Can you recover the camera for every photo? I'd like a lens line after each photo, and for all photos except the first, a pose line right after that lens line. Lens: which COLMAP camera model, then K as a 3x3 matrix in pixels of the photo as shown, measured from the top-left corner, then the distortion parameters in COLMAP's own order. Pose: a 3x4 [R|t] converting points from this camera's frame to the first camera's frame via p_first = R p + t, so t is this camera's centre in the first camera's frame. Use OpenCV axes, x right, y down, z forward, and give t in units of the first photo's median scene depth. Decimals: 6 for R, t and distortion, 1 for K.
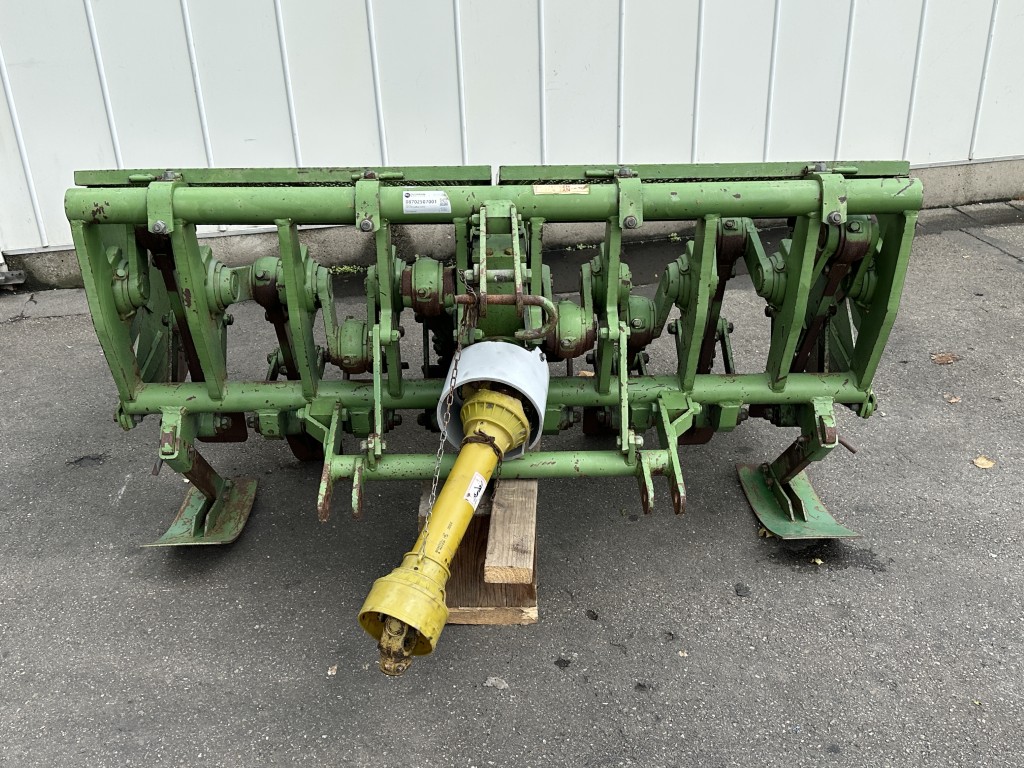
lens RADIAL K [[1025.4, 0, 518.4], [0, 1025.4, 373.3], [0, 0, 1]] dist [0.194664, -0.429904]
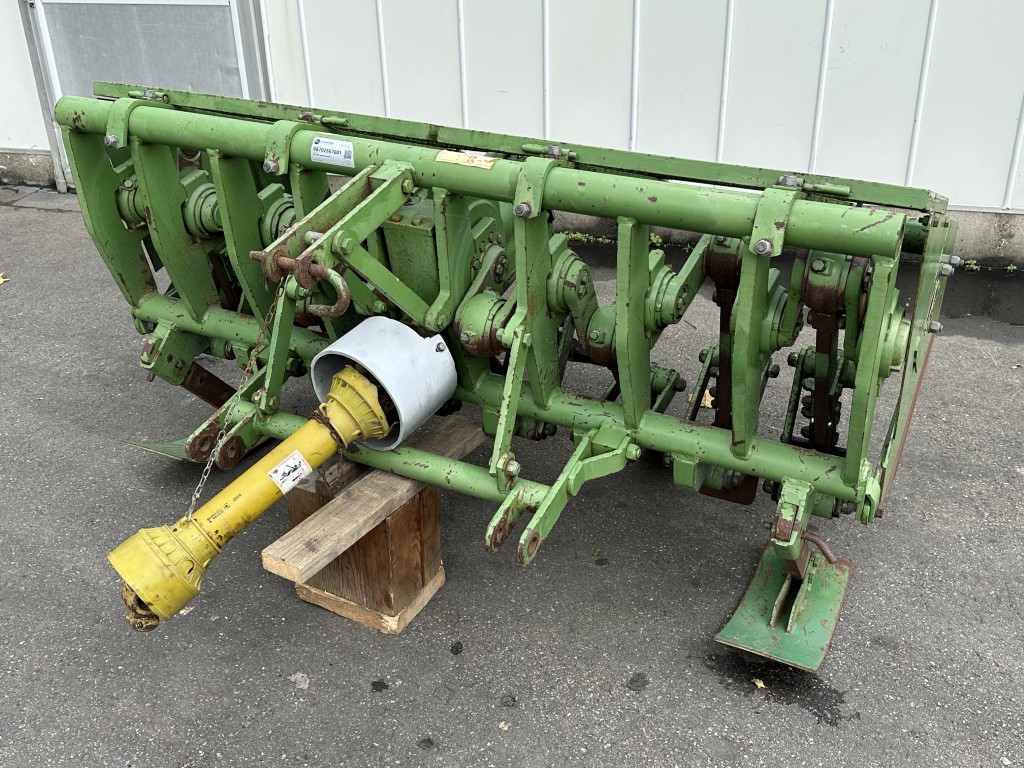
lens RADIAL K [[1025.4, 0, 518.4], [0, 1025.4, 373.3], [0, 0, 1]] dist [0.194664, -0.429904]
pose [[0.874353, 0.224566, -0.430206, 0.470388], [-0.213910, 0.974069, 0.073707, -0.074033], [0.435603, 0.027579, 0.899716, 0.237681]]
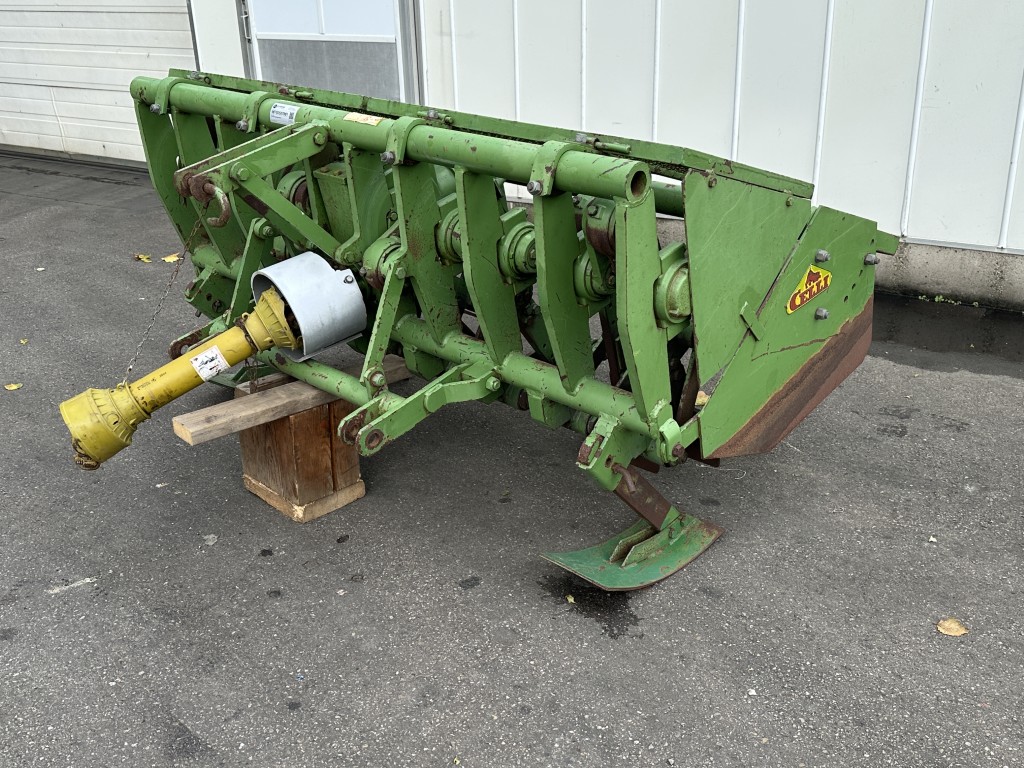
lens RADIAL K [[1042.9, 0, 512.0], [0, 1042.9, 384.0], [0, 0, 1]] dist [0.194642, -0.437889]
pose [[0.692562, 0.280394, -0.664633, 0.894305], [-0.303700, 0.949064, 0.083927, -0.055885], [0.654312, 0.143724, 0.742442, 0.327354]]
